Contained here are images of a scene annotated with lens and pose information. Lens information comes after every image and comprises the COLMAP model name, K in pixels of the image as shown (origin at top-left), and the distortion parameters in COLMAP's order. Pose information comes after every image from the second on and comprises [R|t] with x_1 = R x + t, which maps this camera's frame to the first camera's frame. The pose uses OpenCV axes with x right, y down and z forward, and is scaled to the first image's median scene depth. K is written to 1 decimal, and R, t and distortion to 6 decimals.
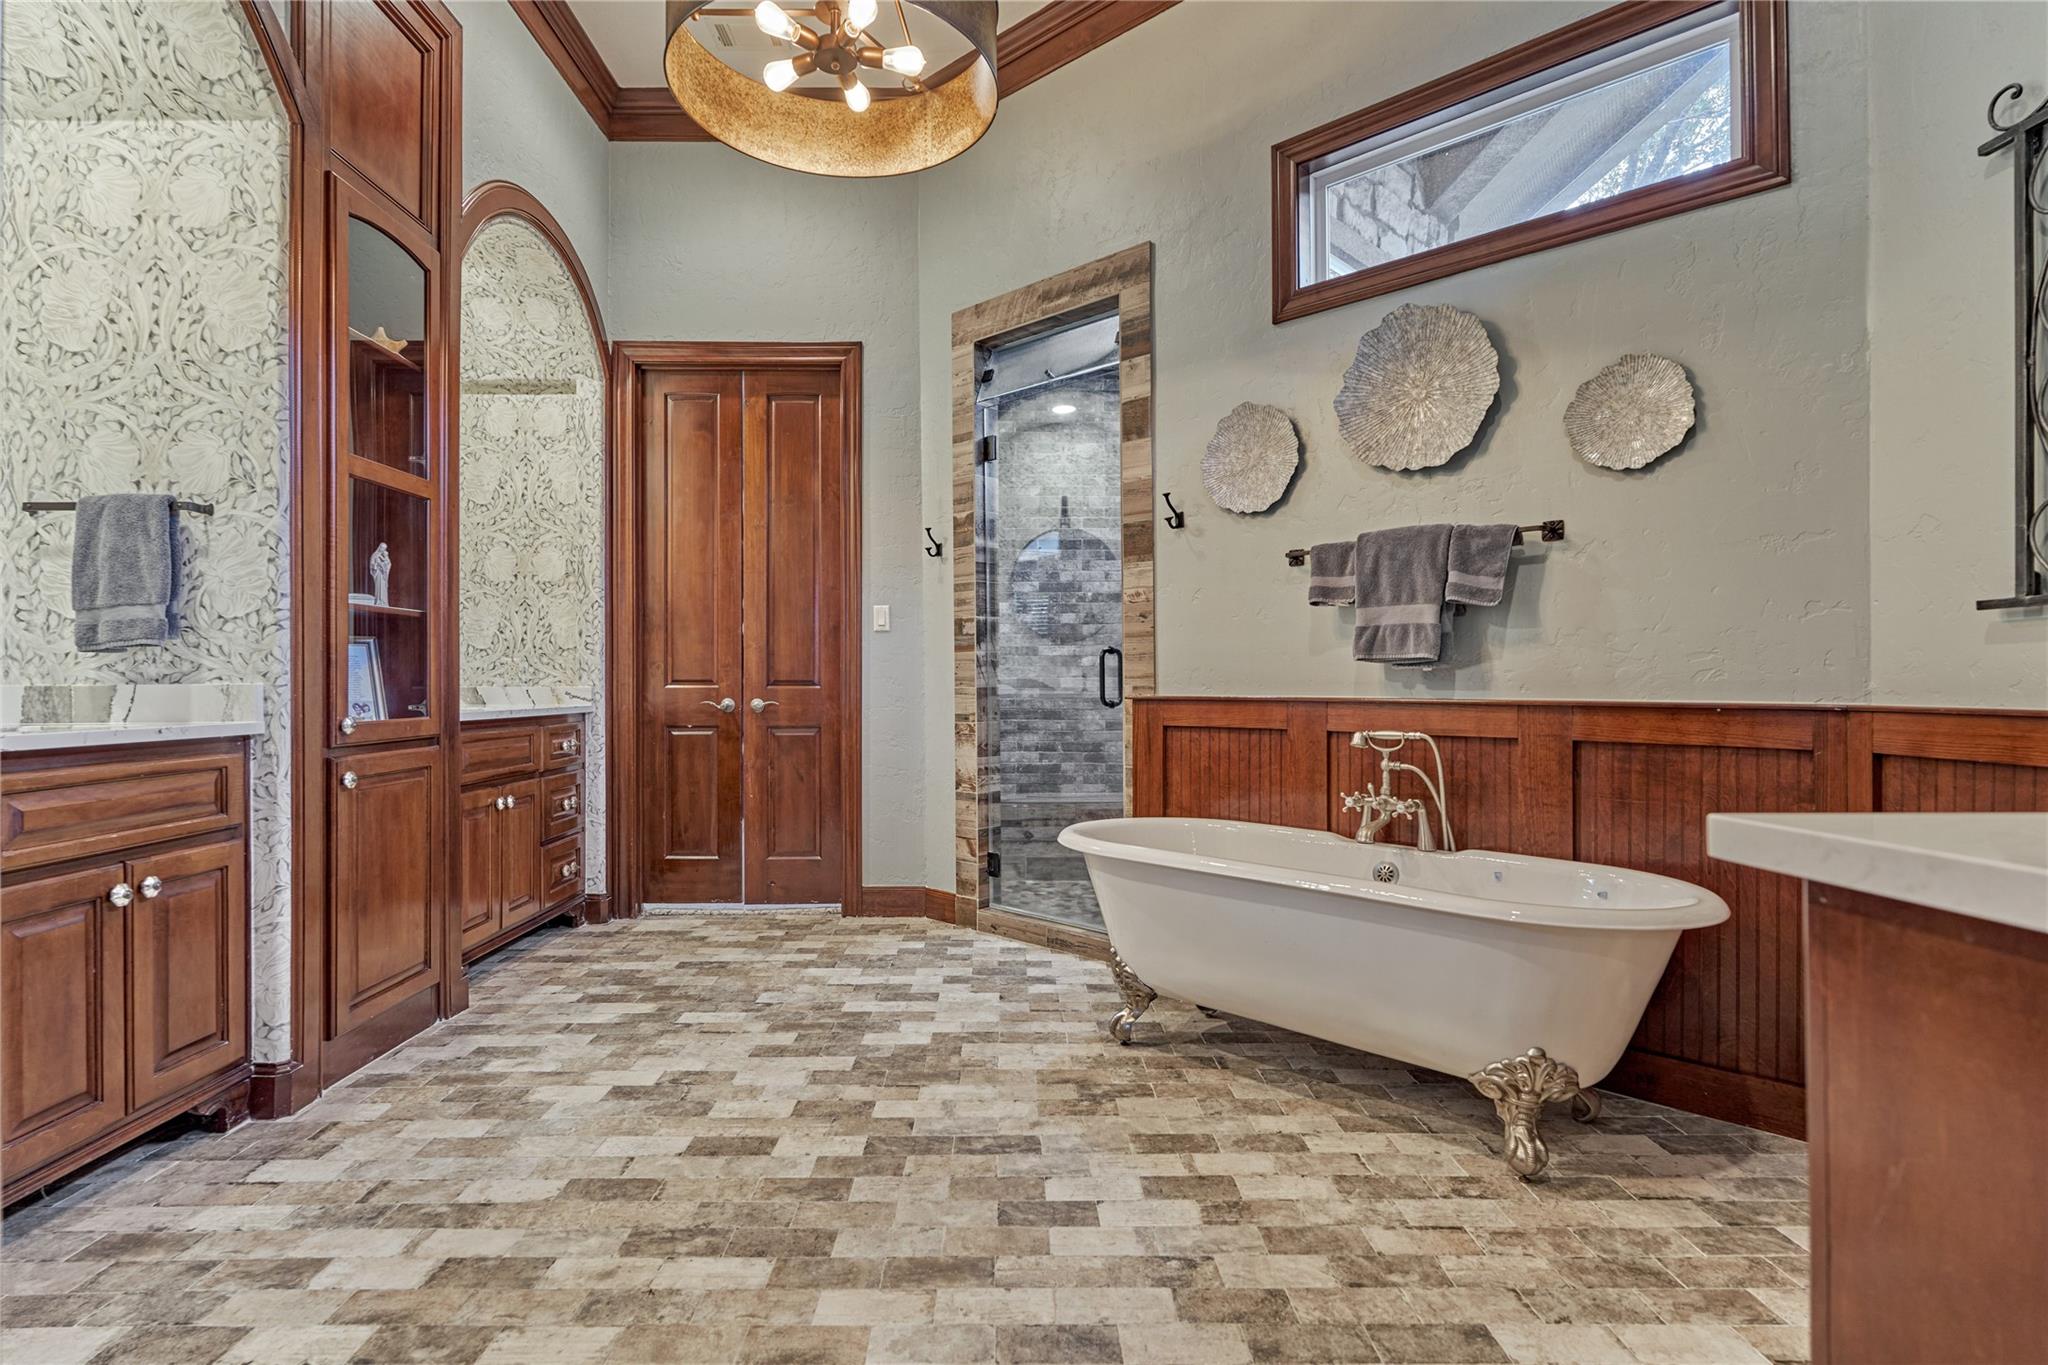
lens RADIAL K [[987.8, 0, 1028.8], [0, 987.8, 677.1], [0, 0, 1]] dist [-0.005998, -0.000411]
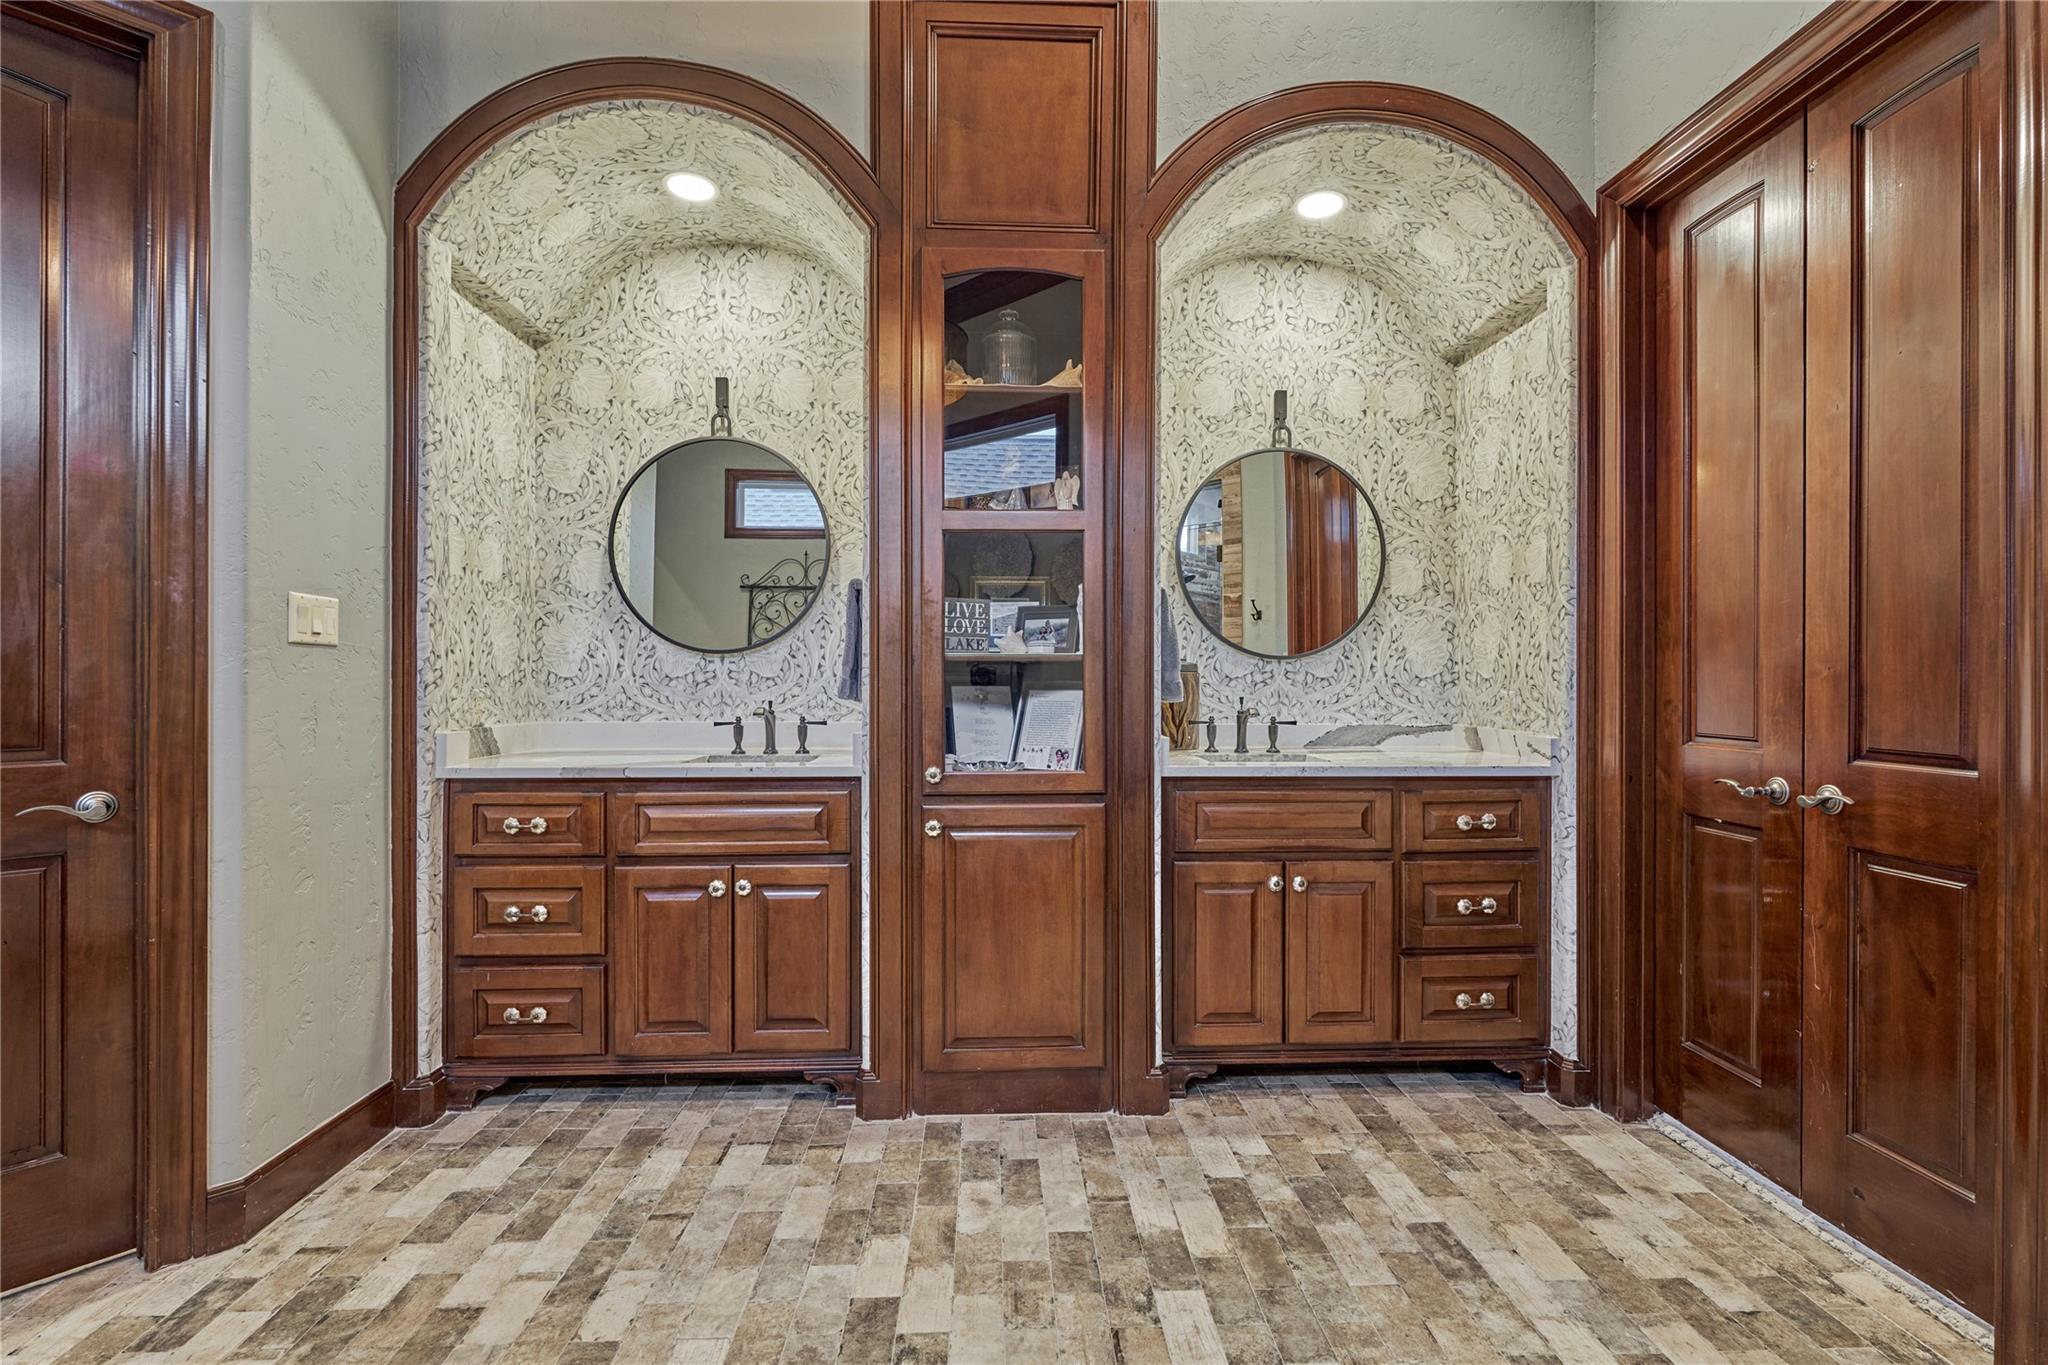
lens RADIAL K [[922.2, 0, 1030.6], [0, 922.2, 671.9], [0, 0, 1]] dist [-0.003547, -0.001194]
pose [[0.021466, 0.001295, -0.999769, 0.224724], [0.001716, 0.999998, 0.001332, -0.048294], [0.999768, -0.001744, 0.021464, 0.879139]]
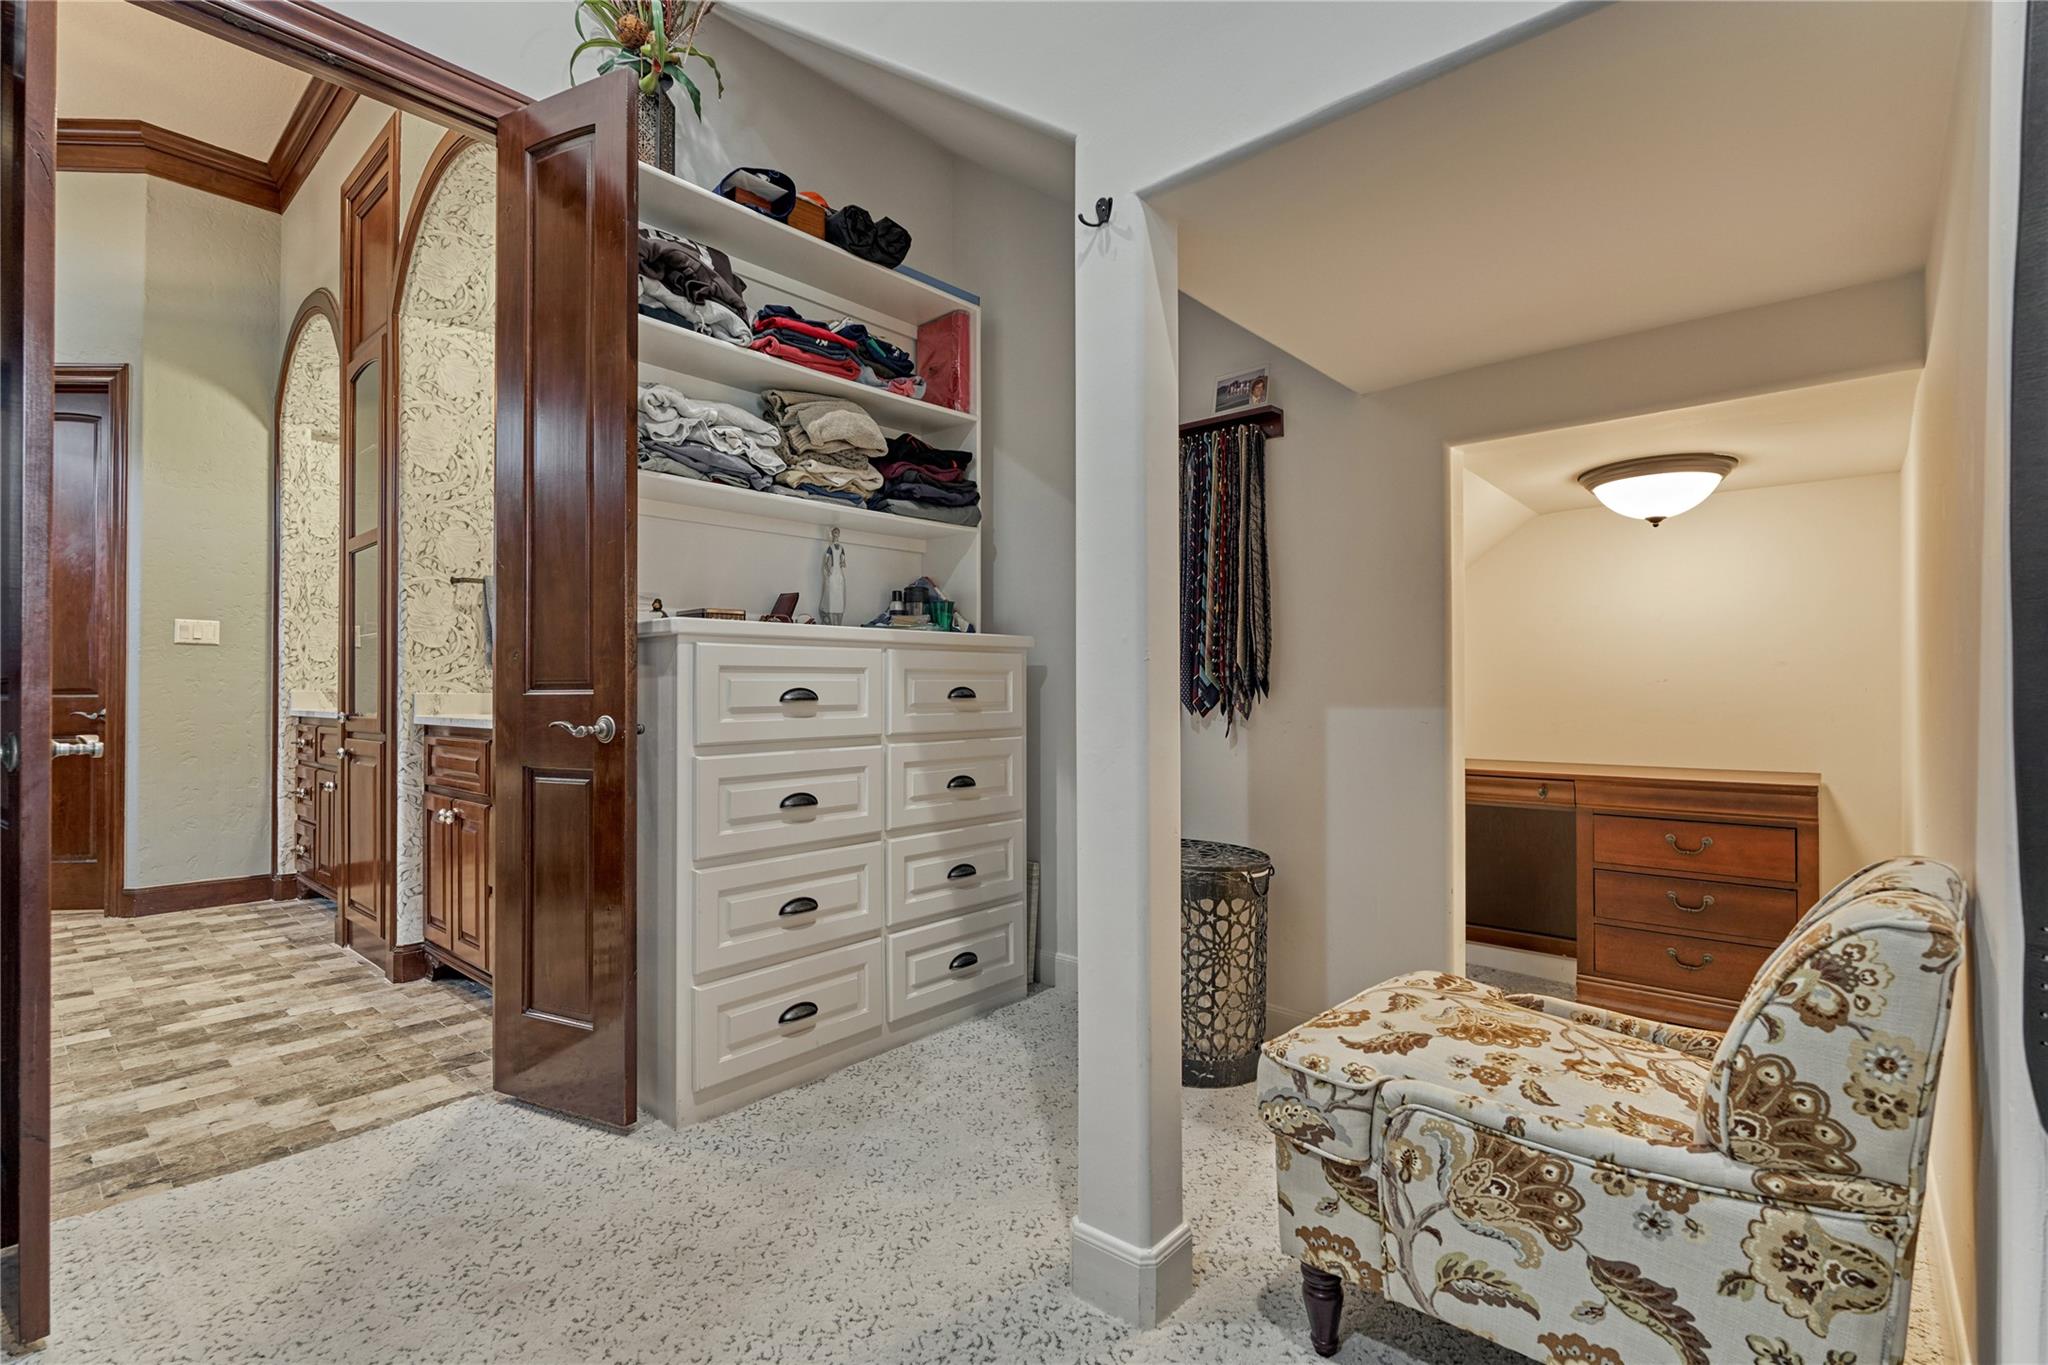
lens RADIAL K [[922.2, 0, 1071.9], [0, 922.2, 691.2], [0, 0, 1]] dist [-0.003547, -0.001194]
pose [[-0.651608, 0.006450, -0.758529, -0.283728], [0.001473, 0.999973, 0.007239, -0.005164], [0.758555, 0.003600, -0.651600, 2.305330]]
